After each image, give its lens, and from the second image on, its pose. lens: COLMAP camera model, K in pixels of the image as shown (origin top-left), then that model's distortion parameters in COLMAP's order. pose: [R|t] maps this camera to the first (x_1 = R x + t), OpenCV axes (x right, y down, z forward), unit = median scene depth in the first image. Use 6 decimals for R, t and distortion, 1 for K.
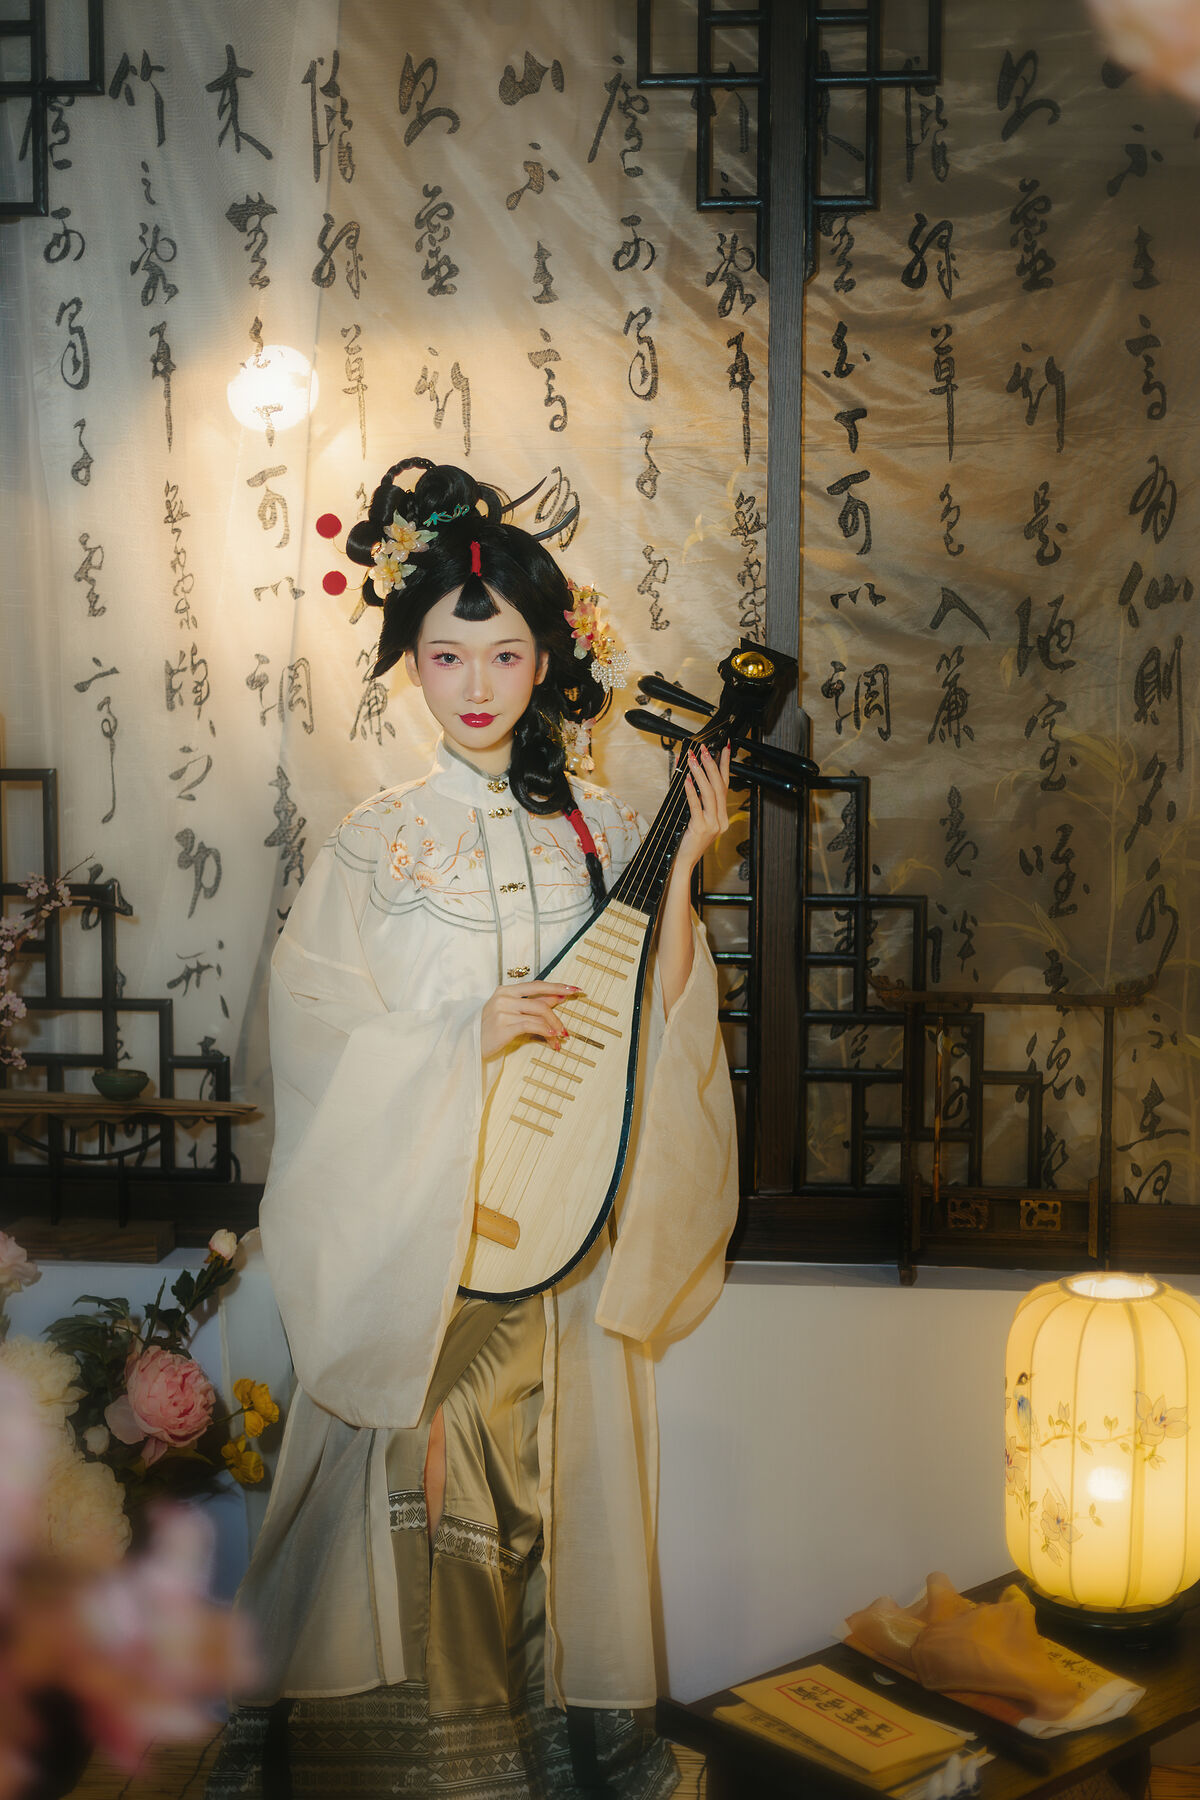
lens RADIAL K [[2623.5, 0, 595.8], [0, 2623.5, 900.6], [0, 0, 1]] dist [-0.008487, -0.049377]
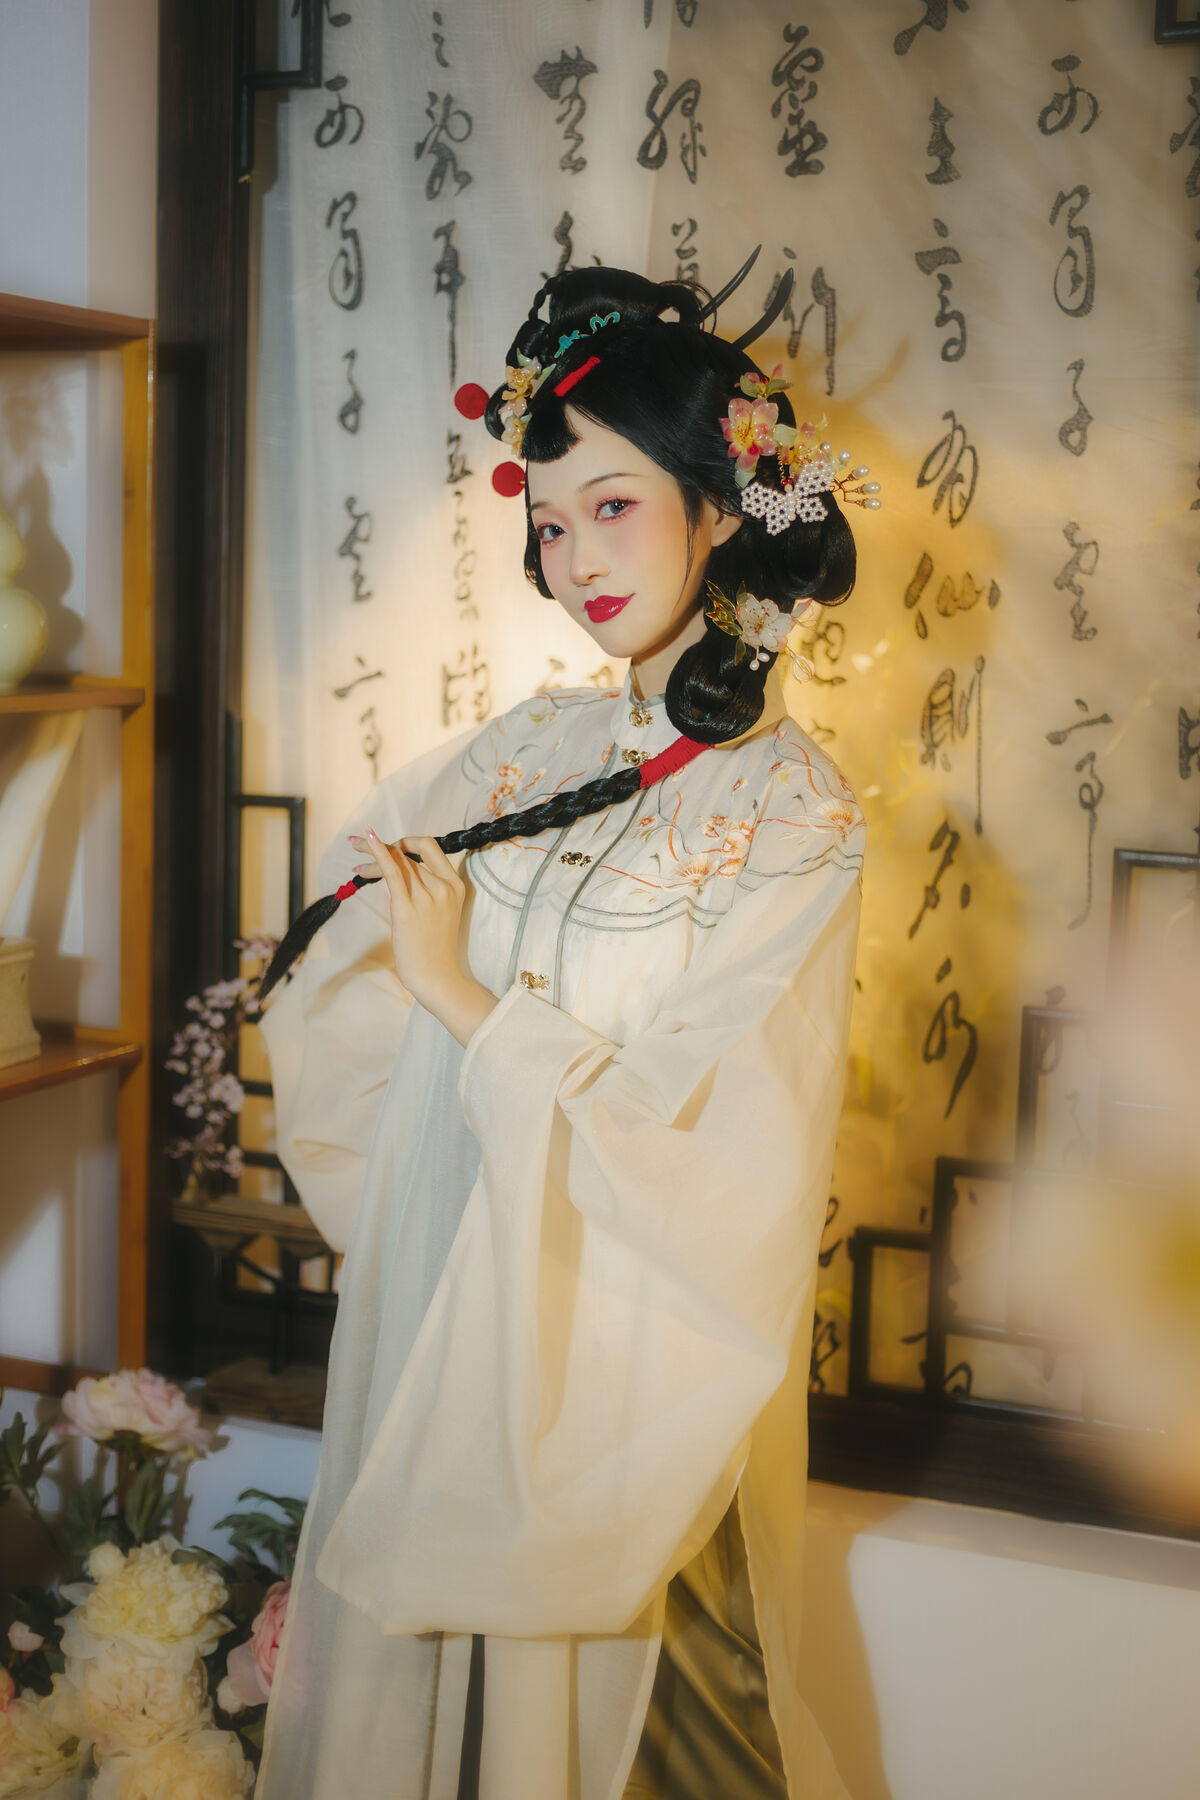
lens RADIAL K [[2640.5, 0, 591.9], [0, 2640.5, 898.5], [0, 0, 1]] dist [-0.008732, -0.066592]
pose [[0.950668, 0.057457, -0.304842, 0.120496], [-0.056106, 0.998338, 0.013196, -0.035642], [0.305093, 0.004559, 0.952312, 0.280151]]
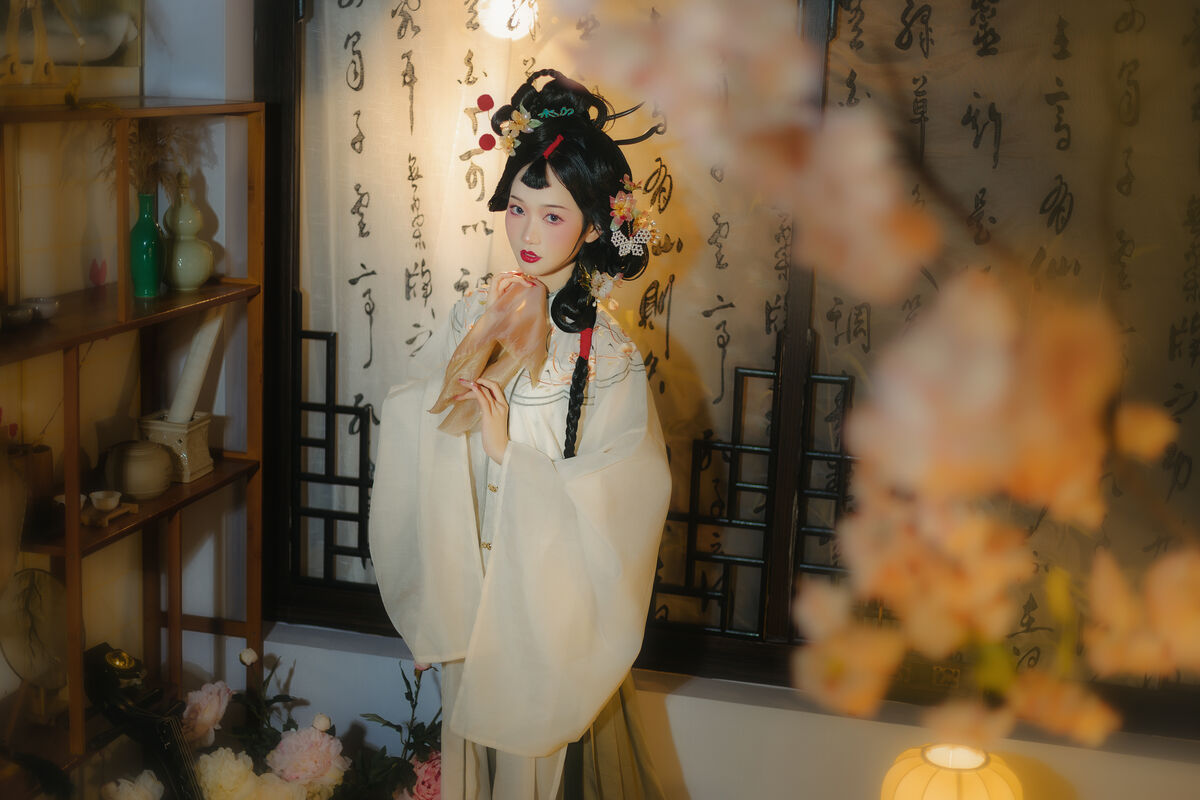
lens RADIAL K [[1757.0, 0, 598.8], [0, 1757.0, 392.9], [0, 0, 1]] dist [-0.004802, -0.059409]
pose [[0.984869, 0.067543, -0.159594, 0.121348], [-0.053685, 0.994530, 0.089604, -0.119522], [0.164773, -0.079681, 0.983108, -0.008409]]
